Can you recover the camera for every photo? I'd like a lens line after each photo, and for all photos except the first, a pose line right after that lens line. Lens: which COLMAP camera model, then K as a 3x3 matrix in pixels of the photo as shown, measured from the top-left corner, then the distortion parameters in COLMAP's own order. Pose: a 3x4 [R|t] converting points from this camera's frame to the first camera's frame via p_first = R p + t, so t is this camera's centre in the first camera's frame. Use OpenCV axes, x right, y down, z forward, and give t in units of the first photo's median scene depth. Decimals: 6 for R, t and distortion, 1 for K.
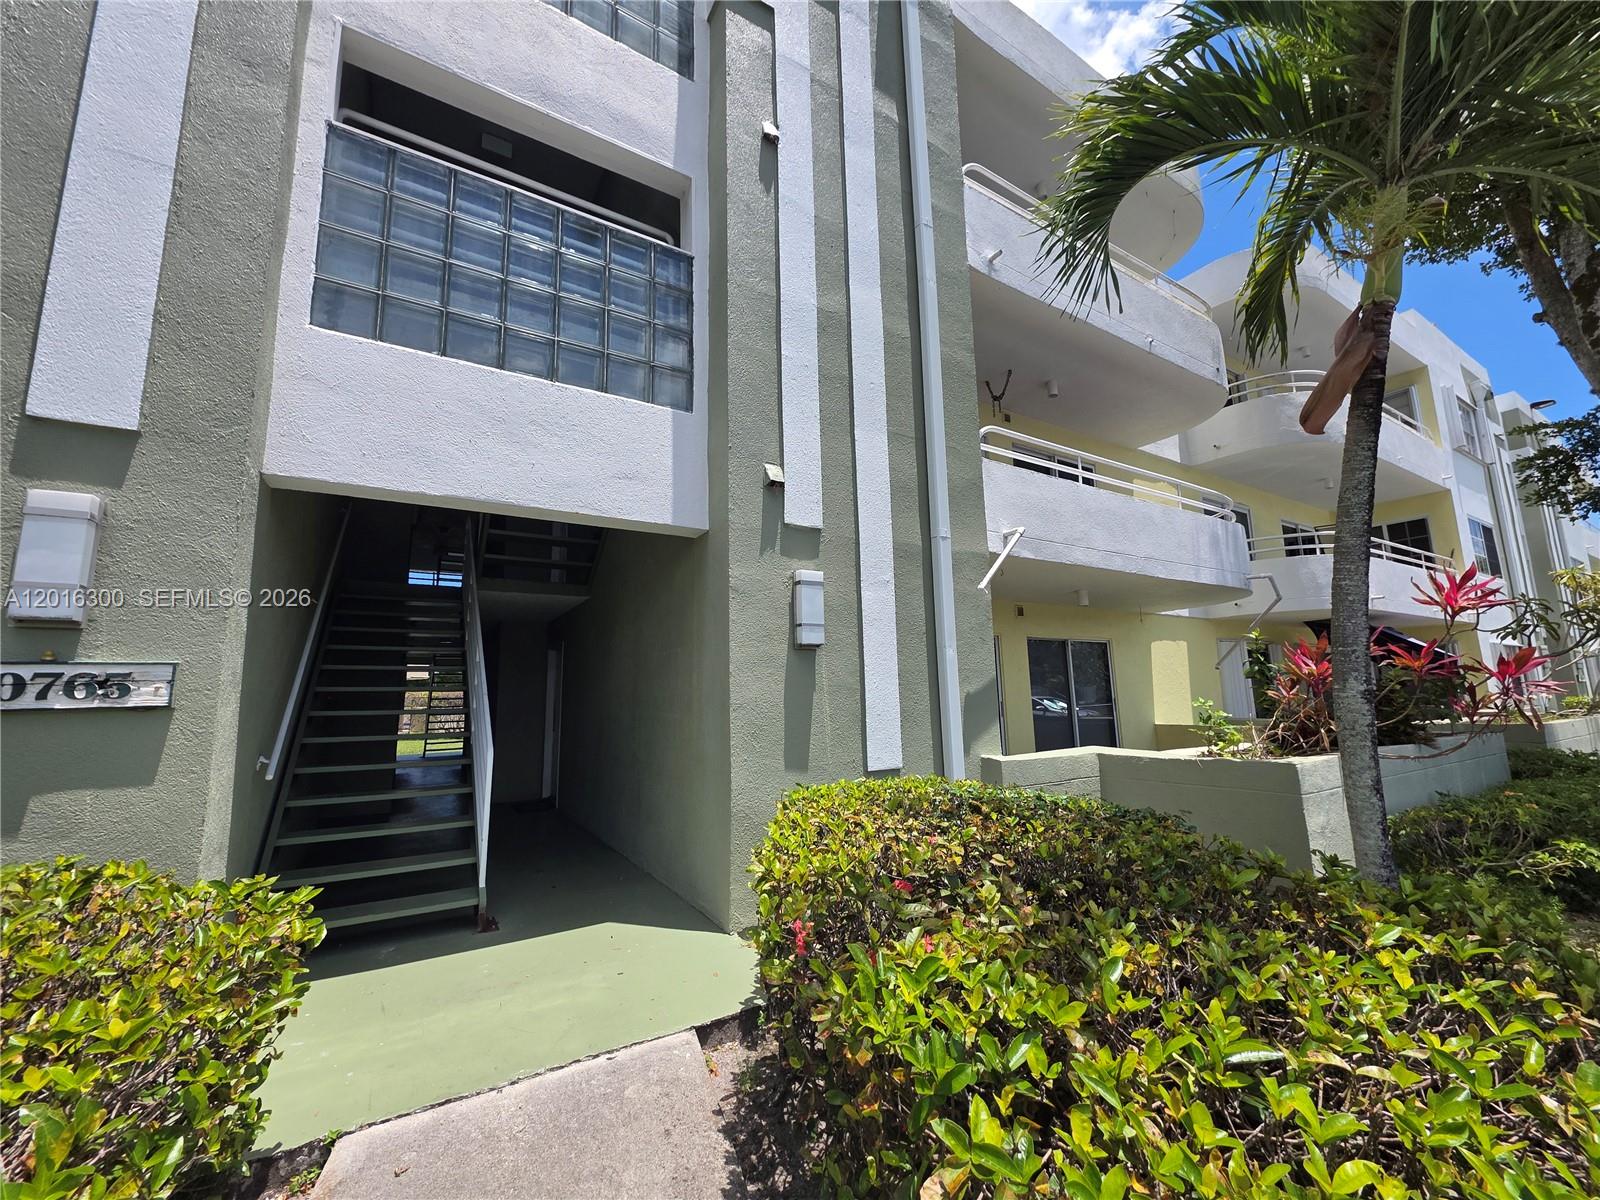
lens RADIAL K [[634.0, 0, 801.1], [0, 634.0, 595.1], [0, 0, 1]] dist [0.005944, -0.001053]
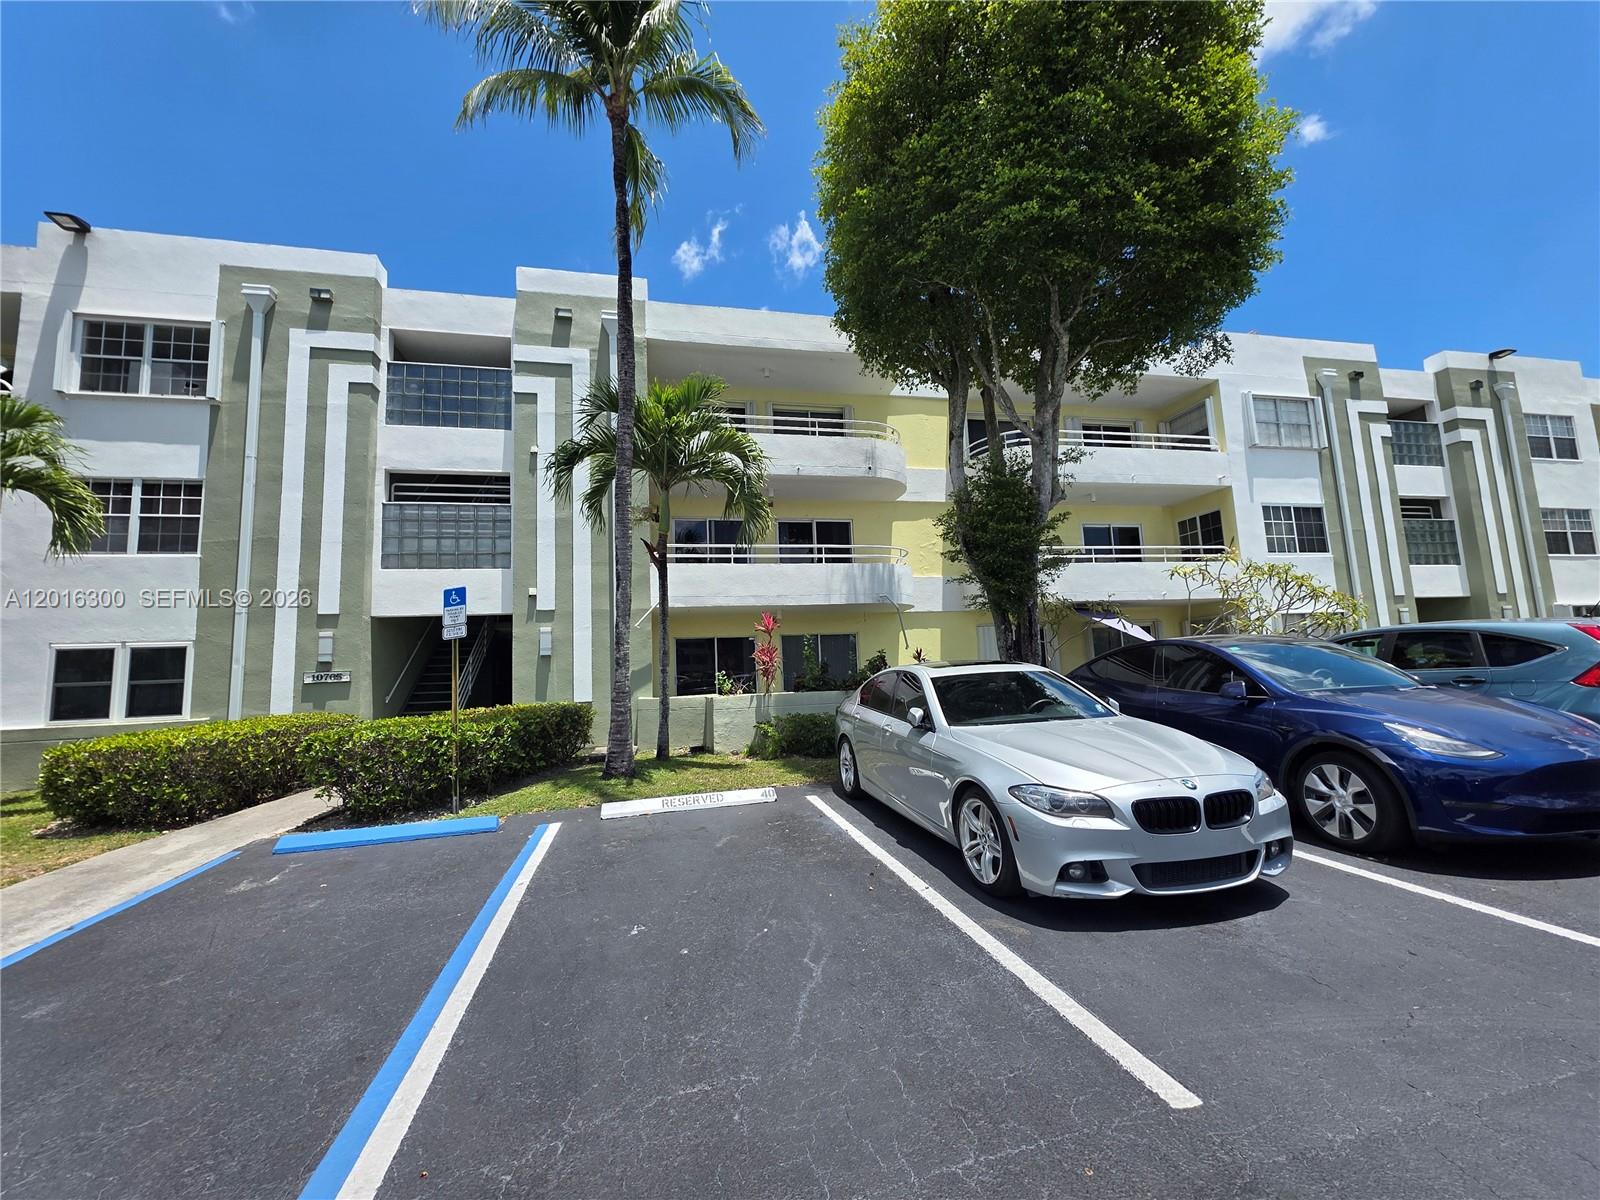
lens RADIAL K [[634.0, 0, 796.5], [0, 634.0, 595.8], [0, 0, 1]] dist [0.005944, -0.001053]
pose [[0.951391, -0.047162, -0.304353, 1.858588], [0.066635, 0.996320, 0.053909, -0.248797], [0.300691, -0.071570, 0.951032, -1.229662]]
